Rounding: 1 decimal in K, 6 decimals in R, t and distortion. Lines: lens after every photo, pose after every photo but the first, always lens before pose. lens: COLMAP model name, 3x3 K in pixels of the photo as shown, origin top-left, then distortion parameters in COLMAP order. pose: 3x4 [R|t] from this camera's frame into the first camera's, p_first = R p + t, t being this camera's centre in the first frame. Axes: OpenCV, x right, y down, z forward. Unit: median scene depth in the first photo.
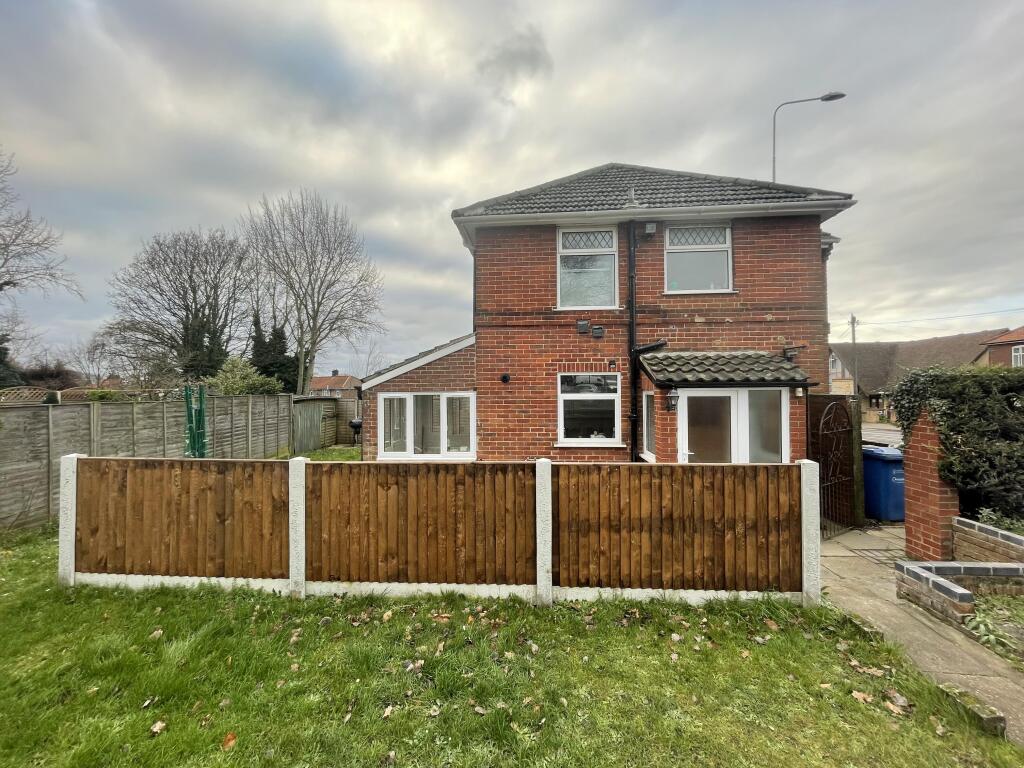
lens RADIAL K [[410.2, 0, 509.8], [0, 410.2, 383.8], [0, 0, 1]] dist [-0.007103, -0.000033]
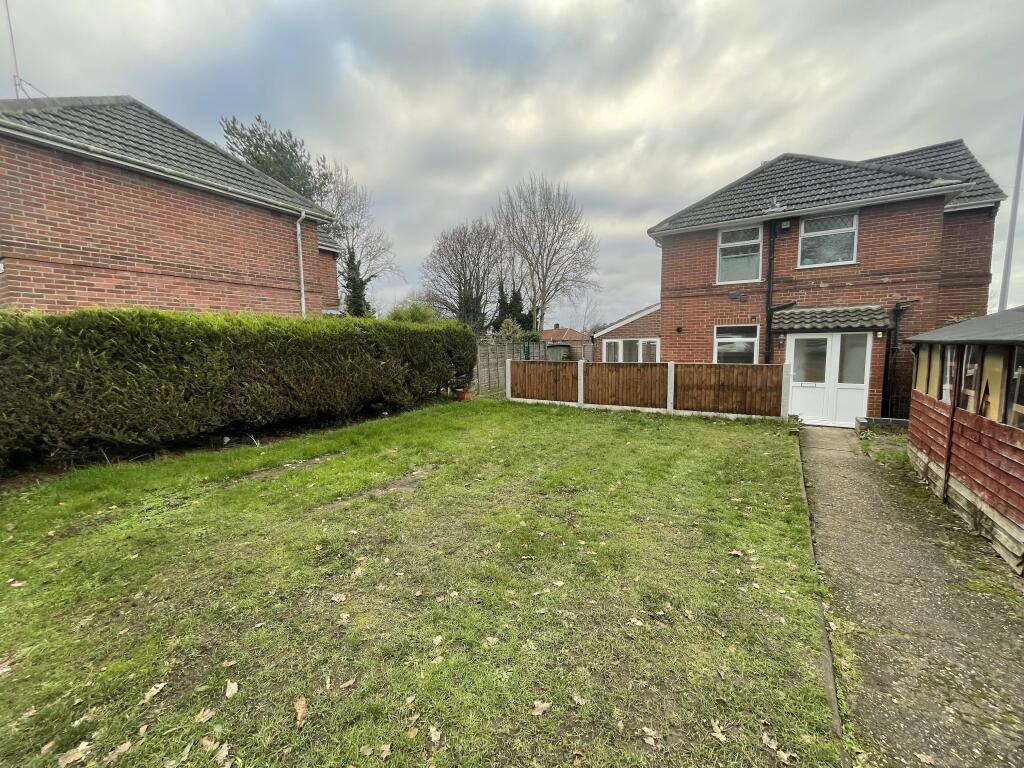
lens RADIAL K [[410.2, 0, 514.5], [0, 410.2, 382.7], [0, 0, 1]] dist [-0.007103, -0.000033]
pose [[0.880877, 0.037651, -0.471846, 0.194816], [0.017702, 0.993514, 0.112324, 0.002539], [0.473014, -0.107296, 0.874497, -0.788837]]
